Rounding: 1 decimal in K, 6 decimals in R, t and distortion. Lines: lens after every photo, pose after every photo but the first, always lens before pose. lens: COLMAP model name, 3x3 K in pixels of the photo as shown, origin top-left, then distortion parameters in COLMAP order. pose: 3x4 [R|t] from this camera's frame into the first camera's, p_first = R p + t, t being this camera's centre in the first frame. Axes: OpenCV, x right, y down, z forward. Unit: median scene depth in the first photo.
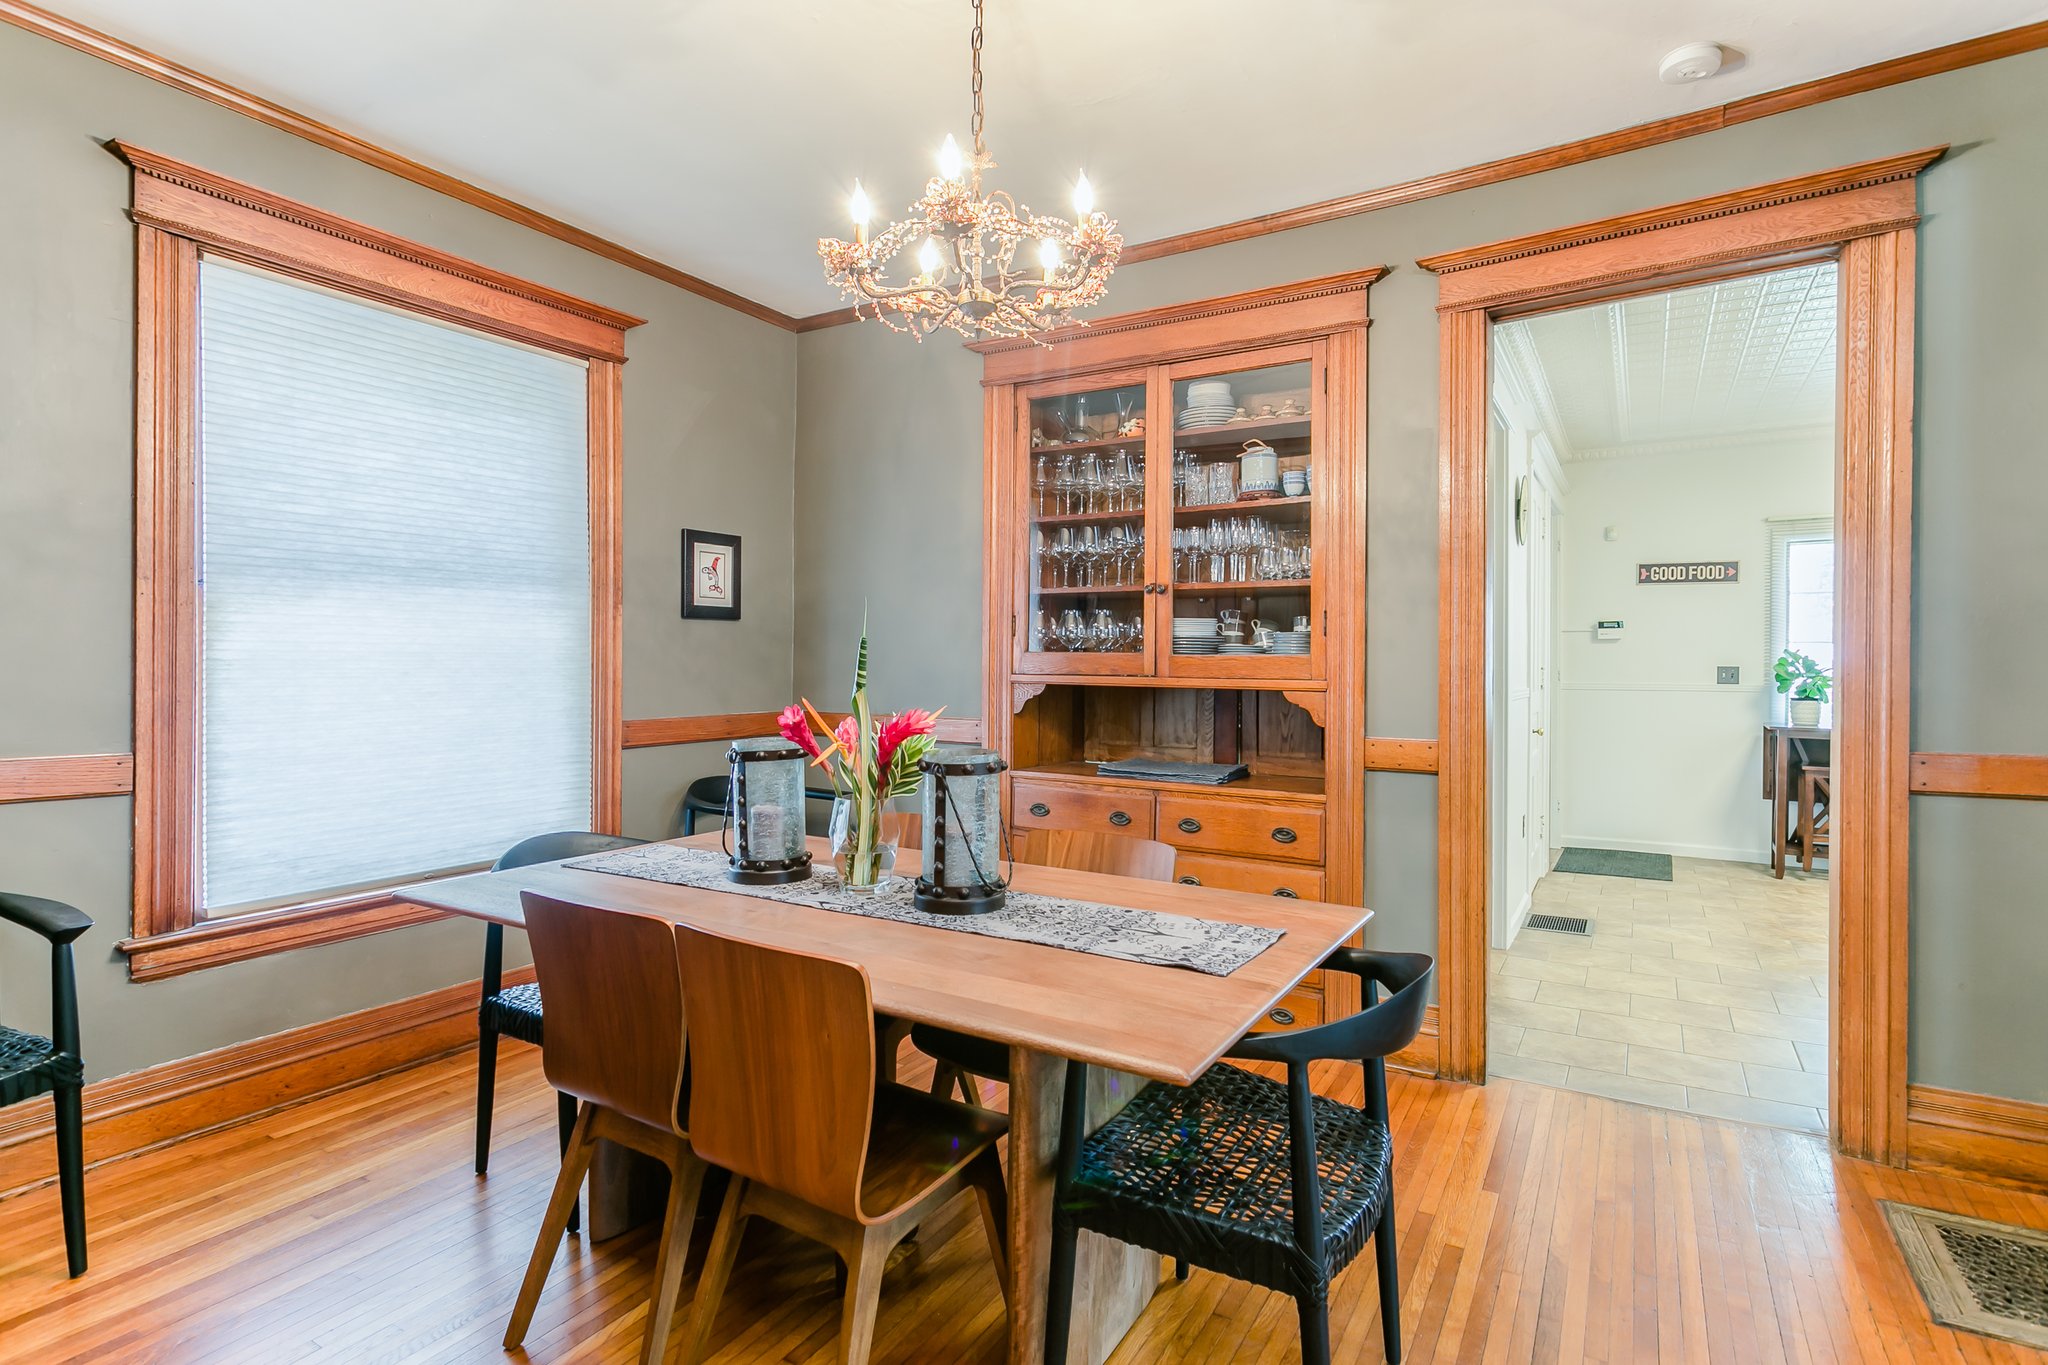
lens RADIAL K [[1012.1, 0, 1026.1], [0, 1012.1, 662.0], [0, 0, 1]] dist [-0.001891, 0.000322]
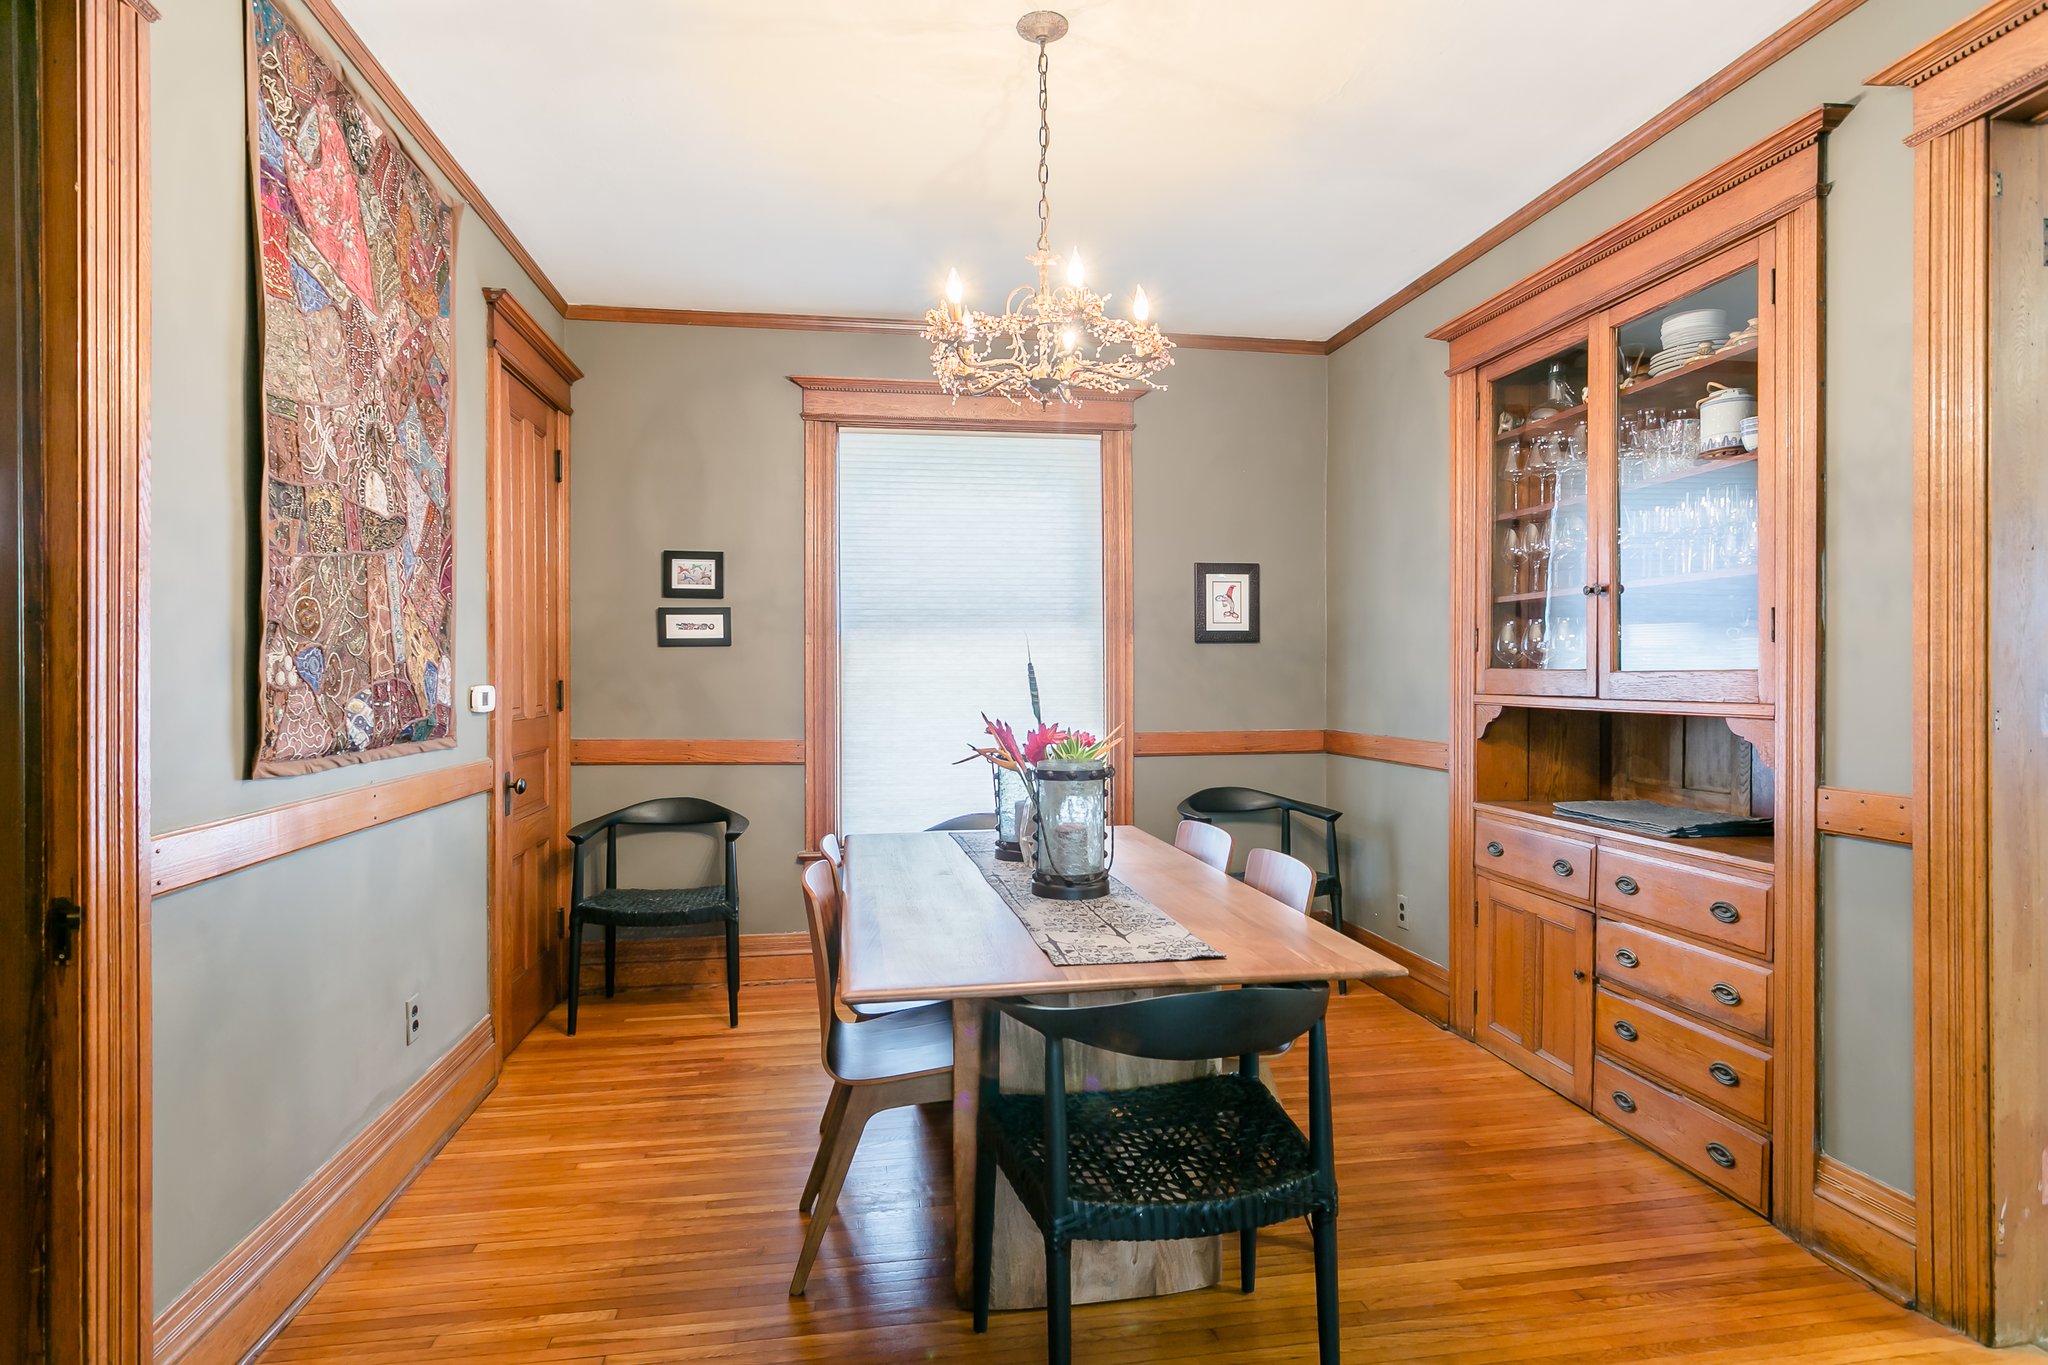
lens RADIAL K [[1087.3, 0, 1024.0], [0, 1087.3, 682.5], [0, 0, 1]] dist [-0.005798, -0.000521]
pose [[0.641080, -0.004420, -0.767461, 0.497687], [0.006003, 0.999982, -0.000744, 0.000140], [0.767450, -0.004130, 0.641095, 0.090099]]
